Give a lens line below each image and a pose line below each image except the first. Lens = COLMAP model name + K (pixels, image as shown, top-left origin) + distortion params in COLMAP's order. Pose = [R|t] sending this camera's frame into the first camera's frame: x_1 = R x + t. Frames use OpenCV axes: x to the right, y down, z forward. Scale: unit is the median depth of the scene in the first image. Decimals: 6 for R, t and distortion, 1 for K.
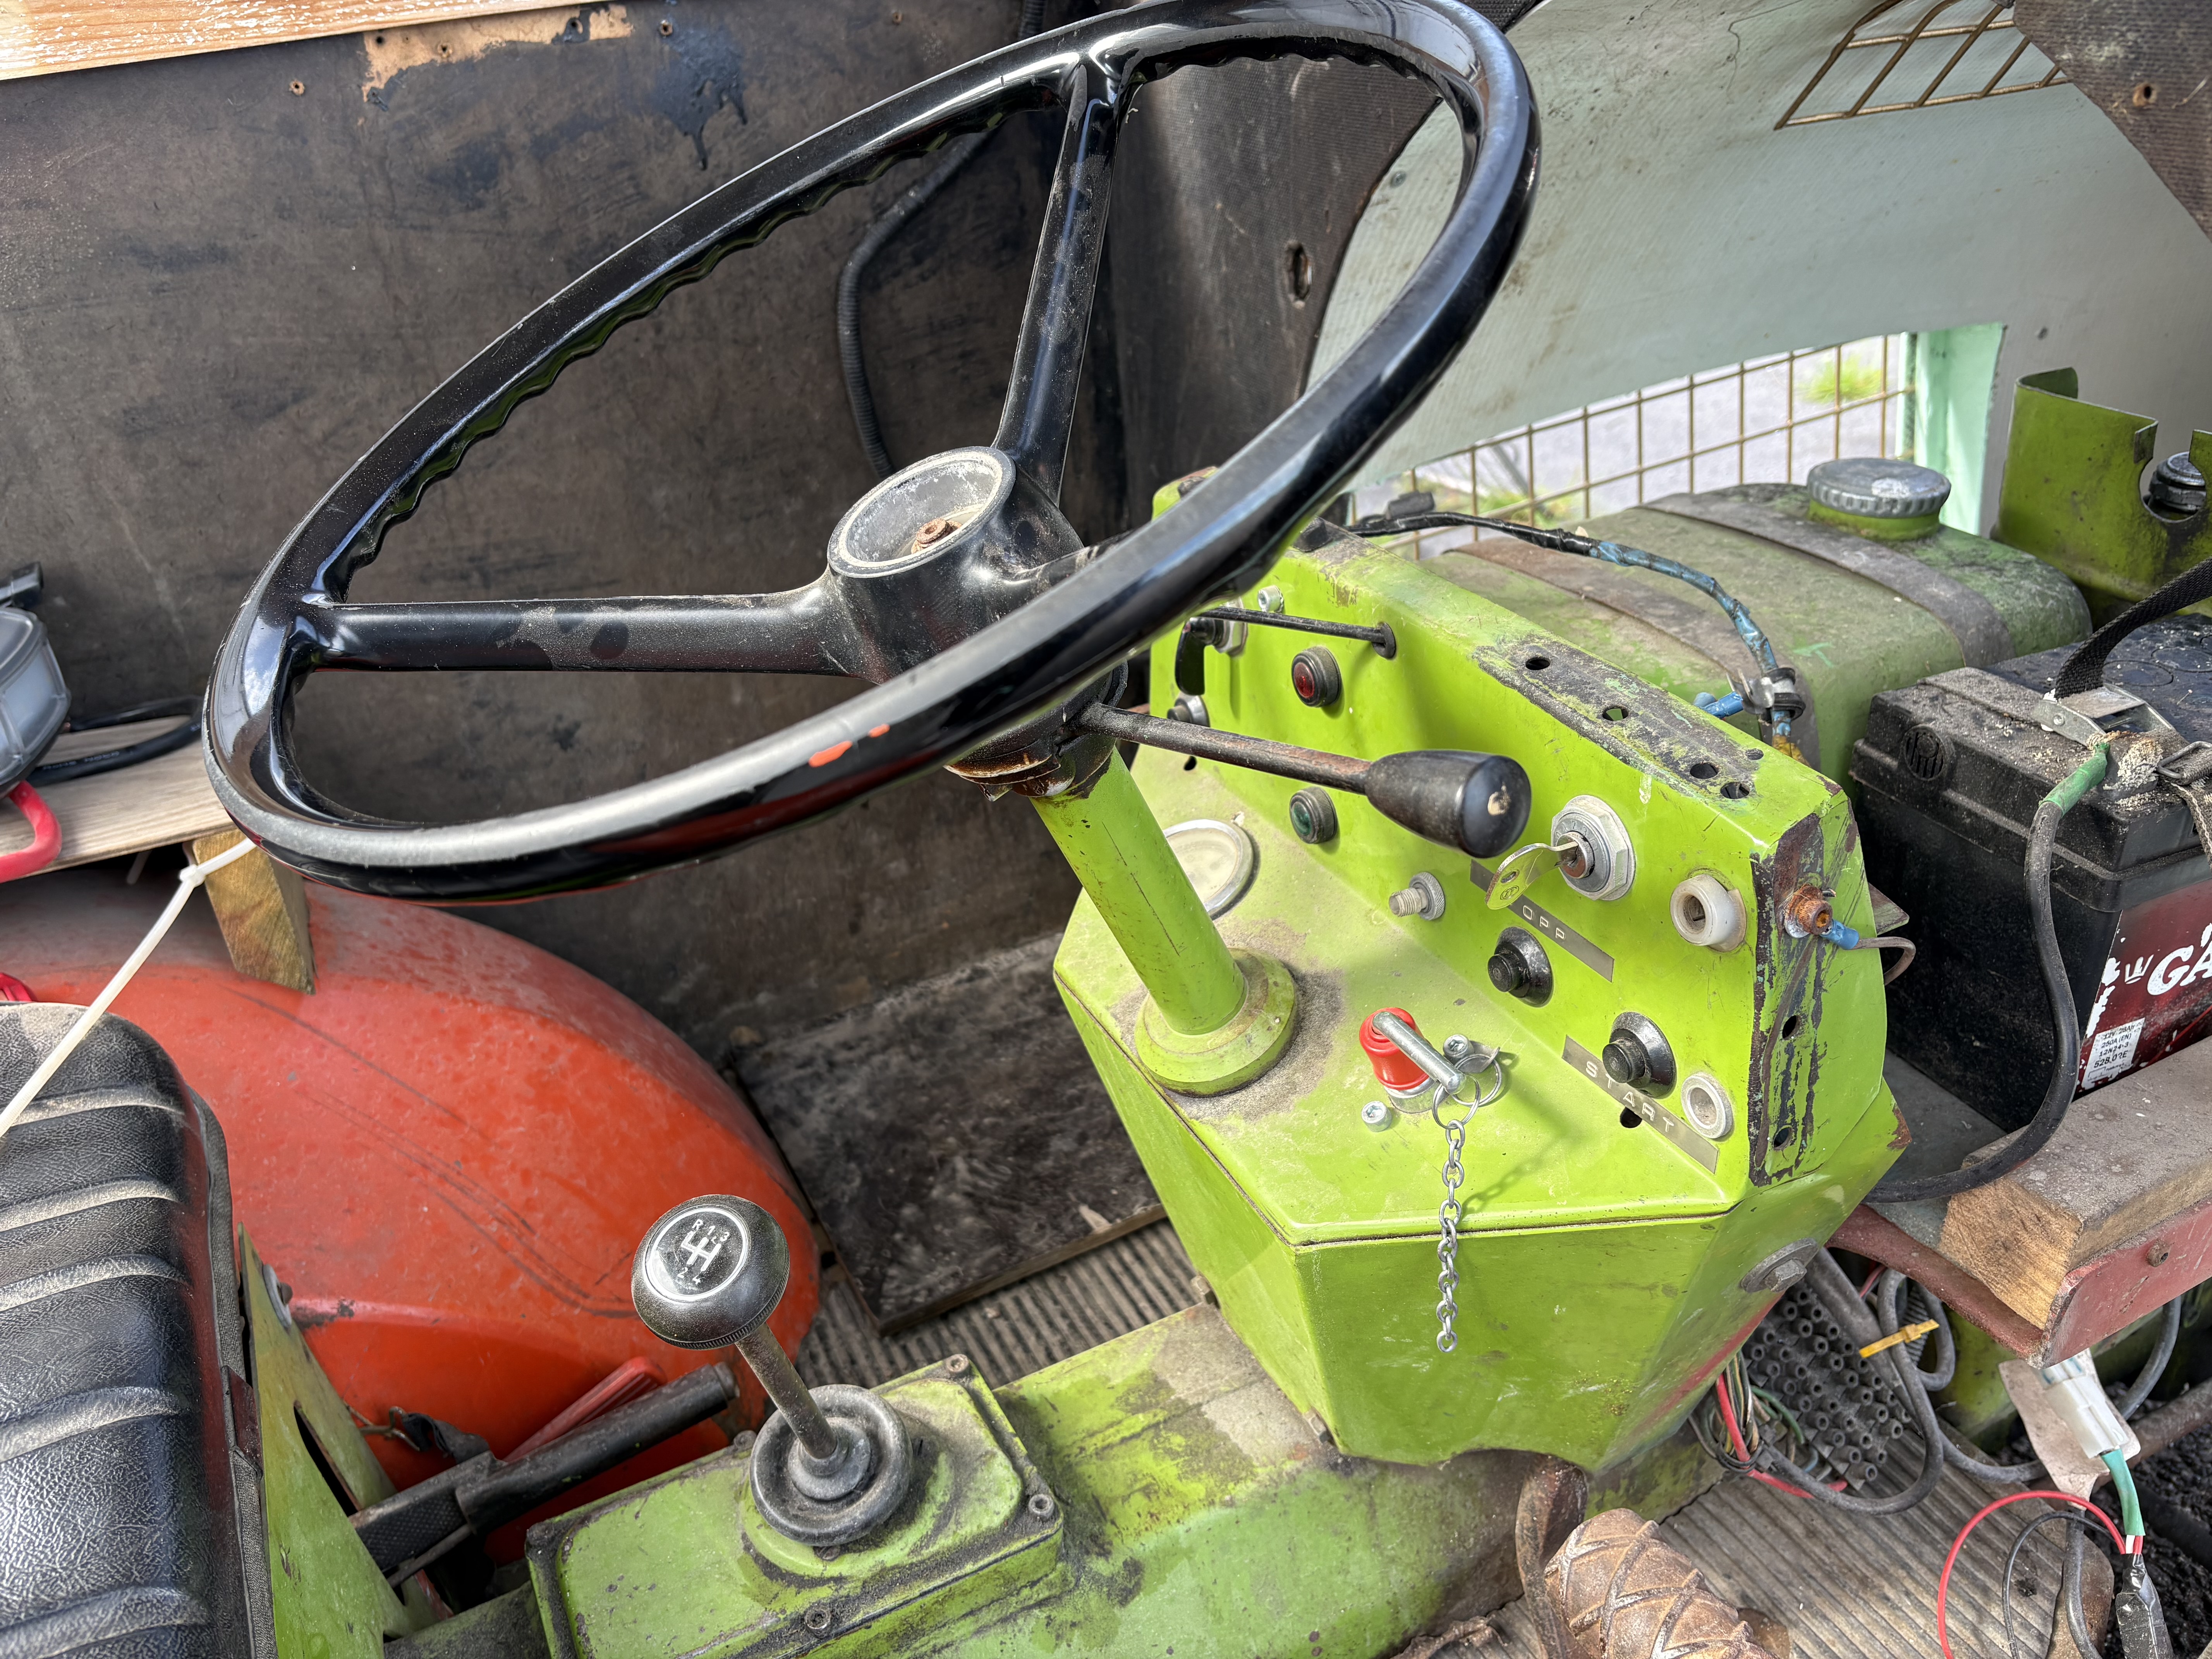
lens RADIAL K [[1673.3, 0, 1107.0], [0, 1673.3, 833.2], [0, 0, 1]] dist [0.043180, -0.056457]
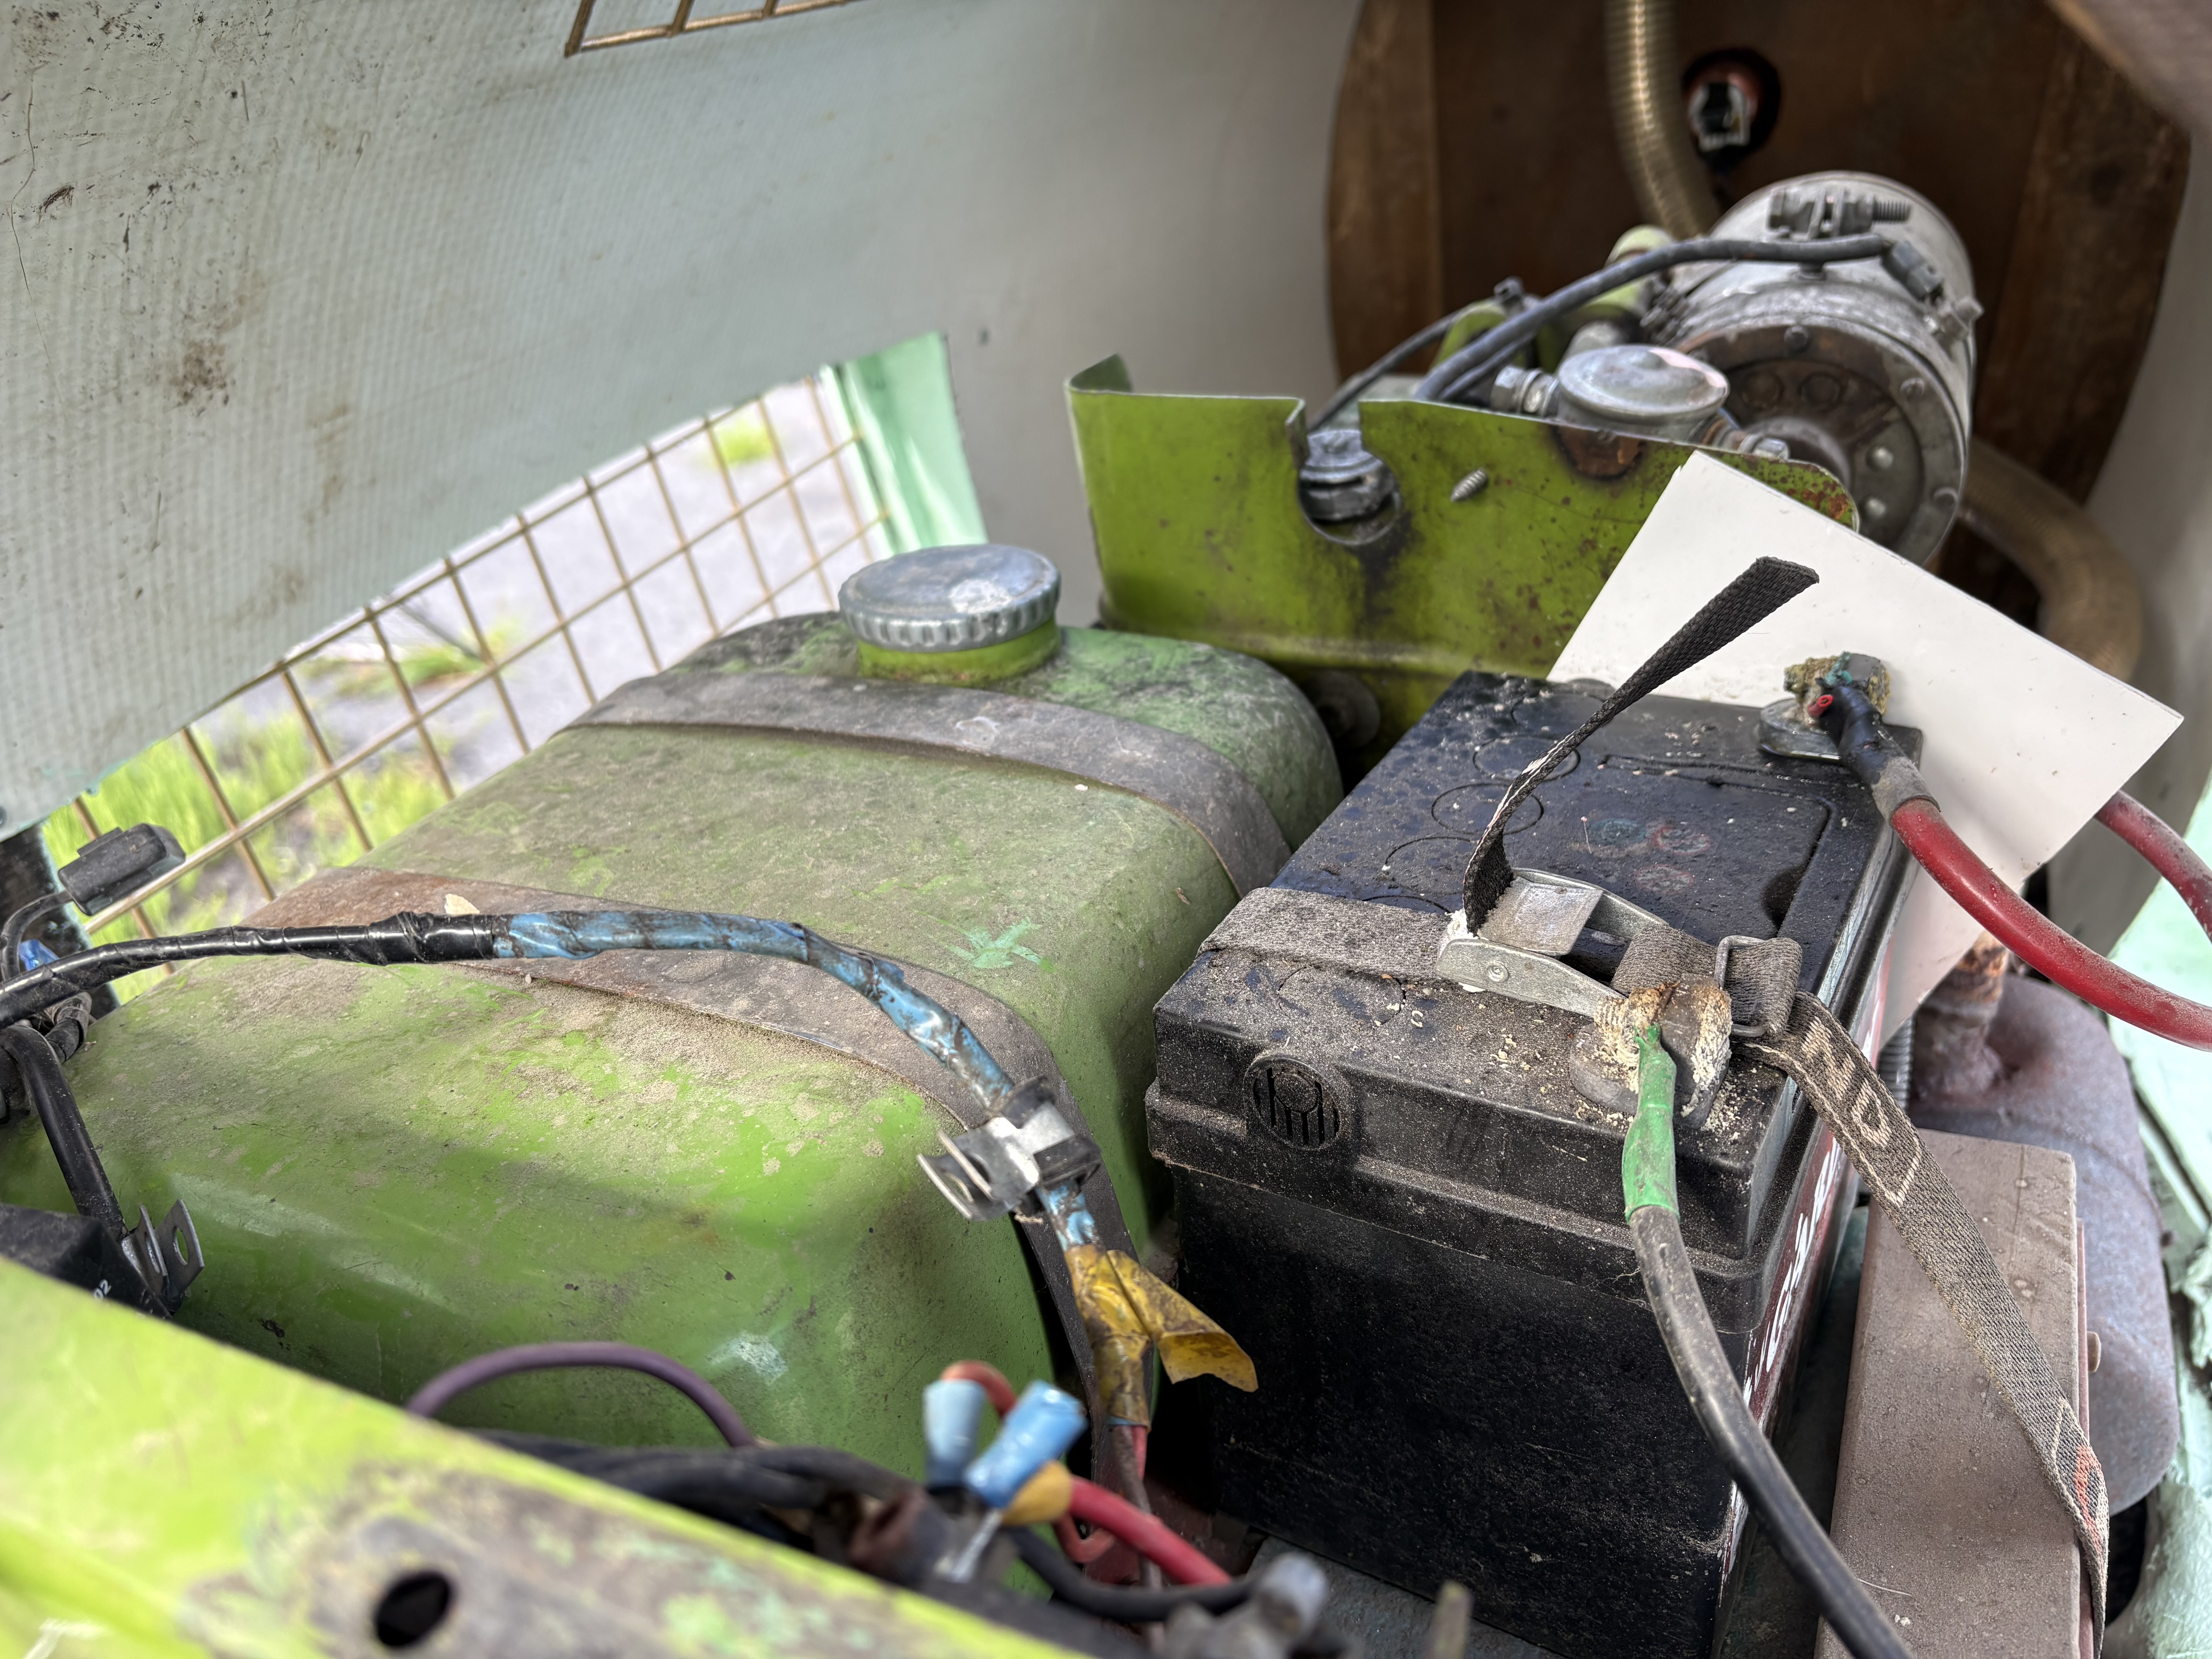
lens RADIAL K [[1650.5, 0, 1106.0], [0, 1650.5, 829.5], [0, 0, 1]] dist [0.043567, -0.078136]
pose [[0.794231, -0.317115, 0.518300, 0.201412], [0.344941, 0.937543, 0.045044, -0.157918], [-0.500212, 0.143008, 0.854012, 0.567877]]
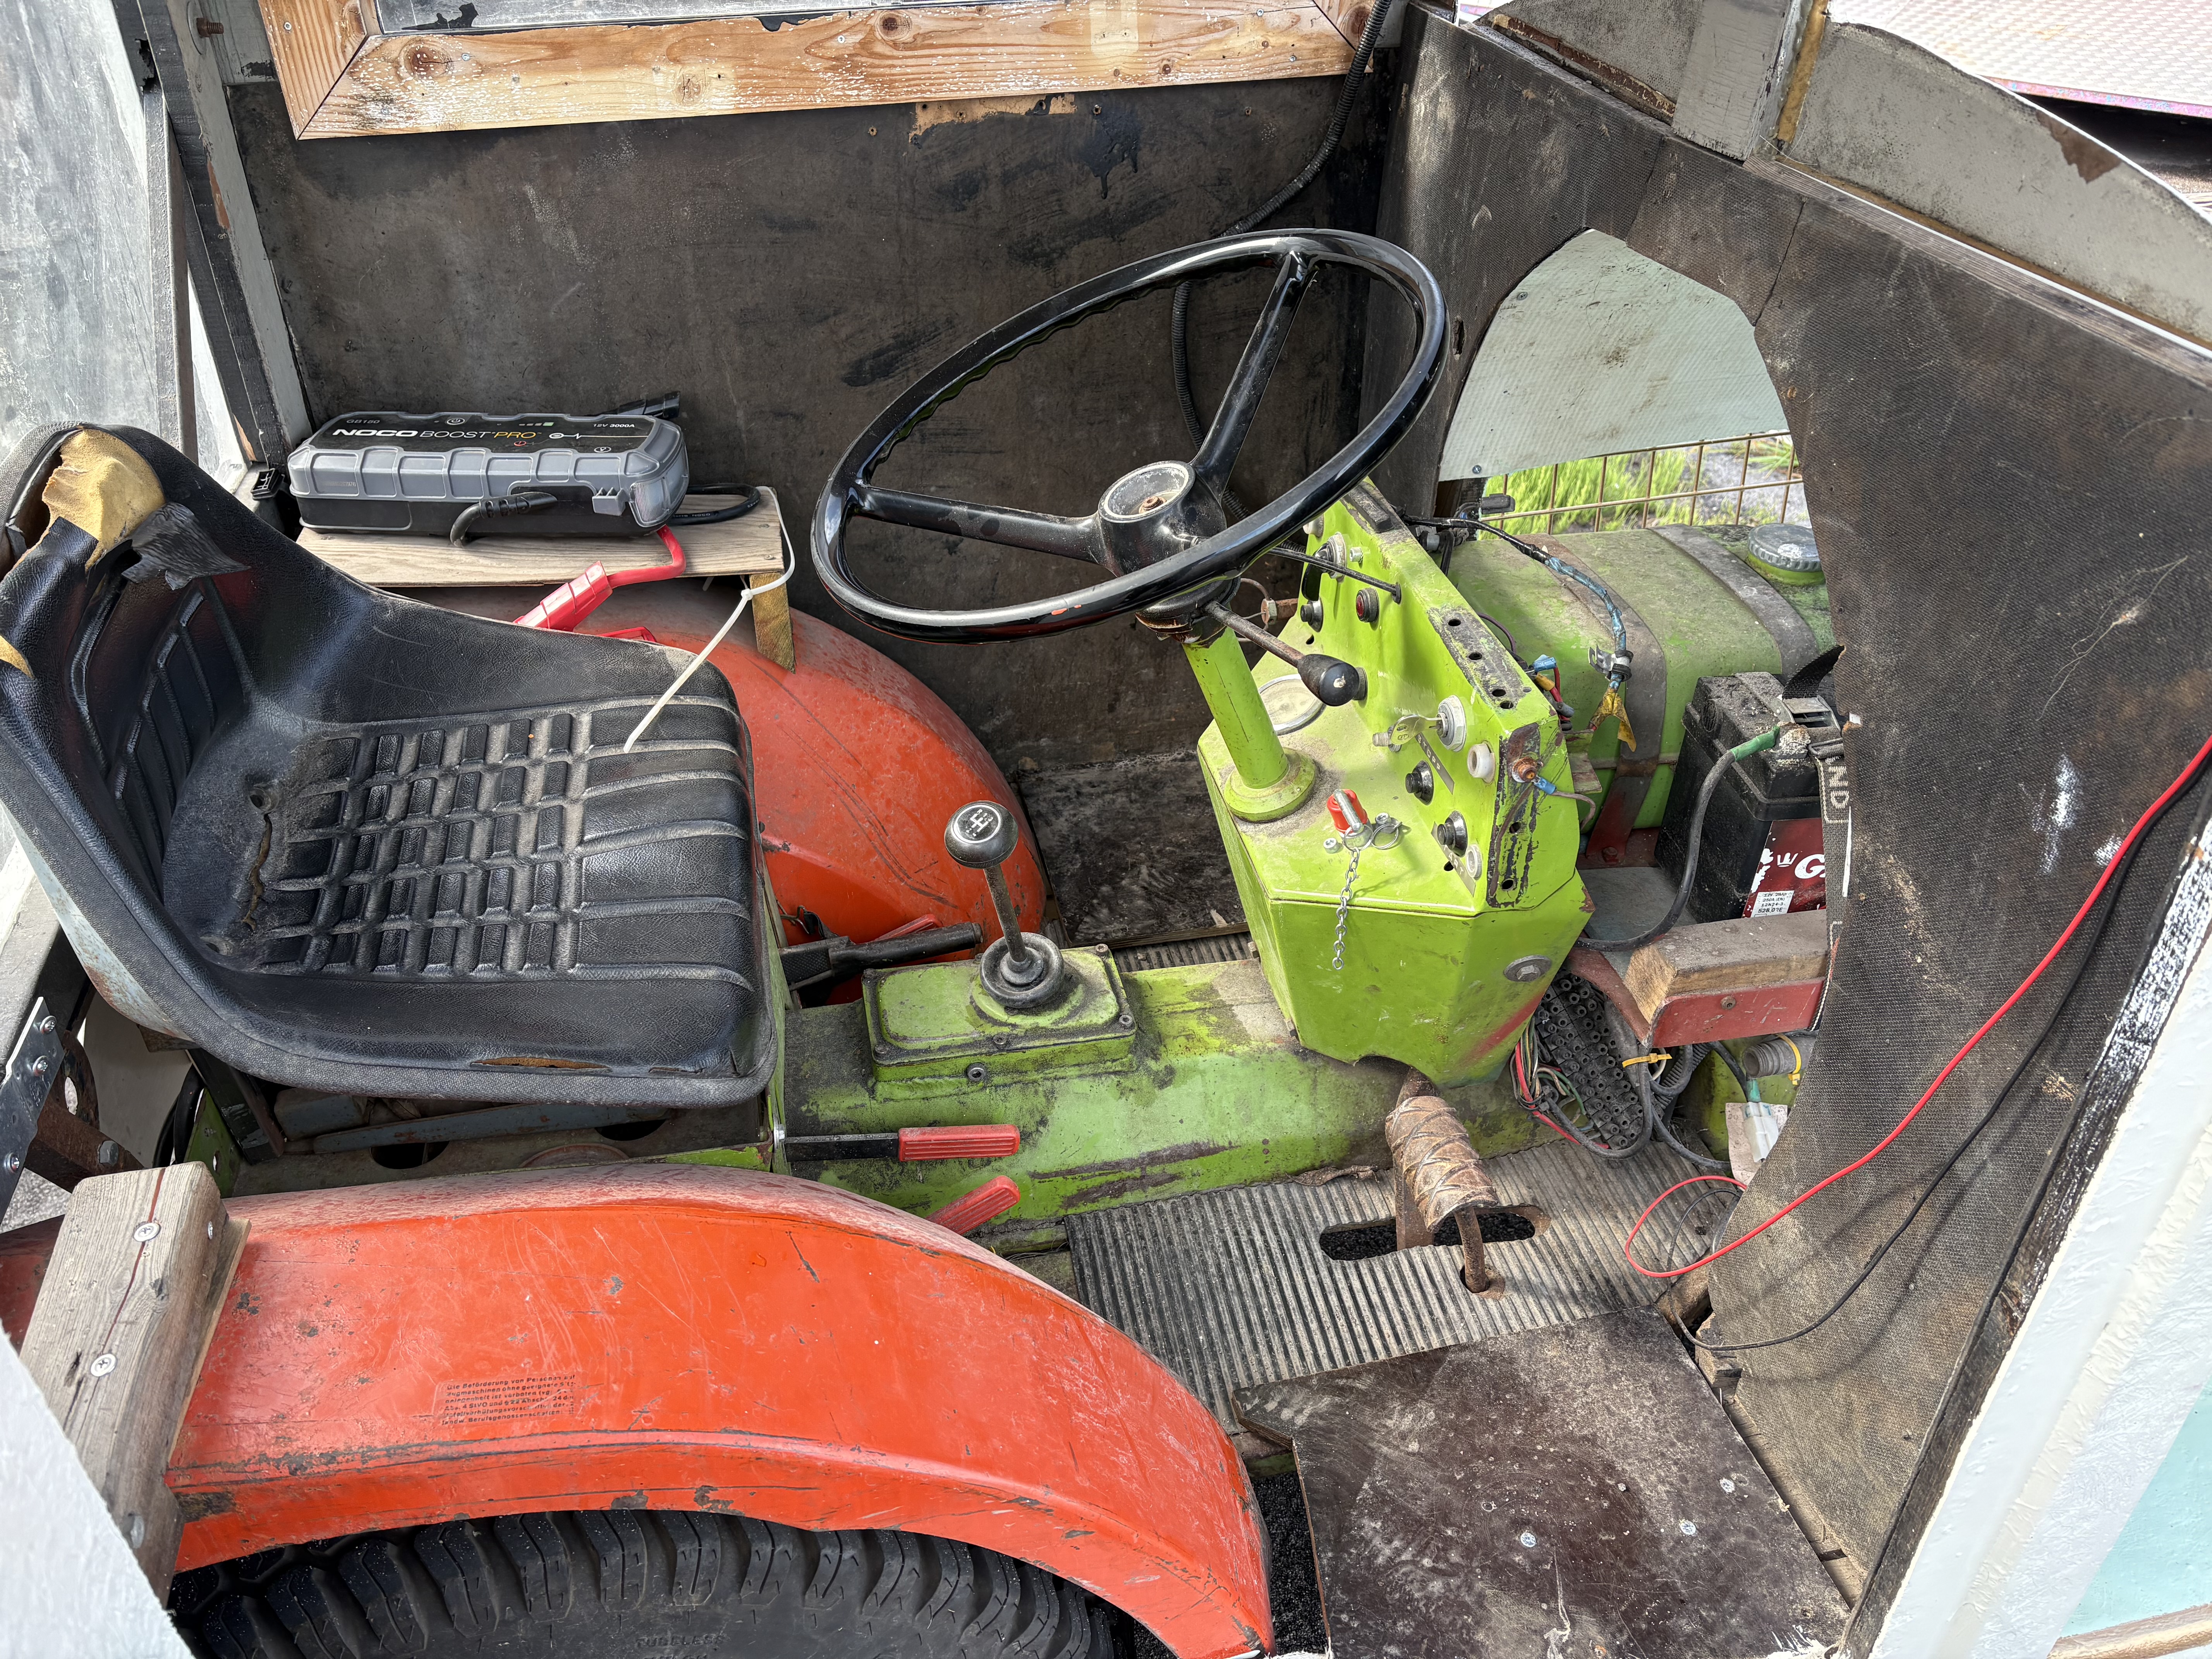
lens RADIAL K [[1666.7, 0, 1113.4], [0, 1666.7, 840.4], [0, 0, 1]] dist [0.068171, -0.082472]
pose [[0.962650, 0.212145, -0.168225, 0.206334], [-0.193114, 0.973490, 0.122575, -0.015702], [0.189769, -0.085510, 0.978098, -0.752601]]
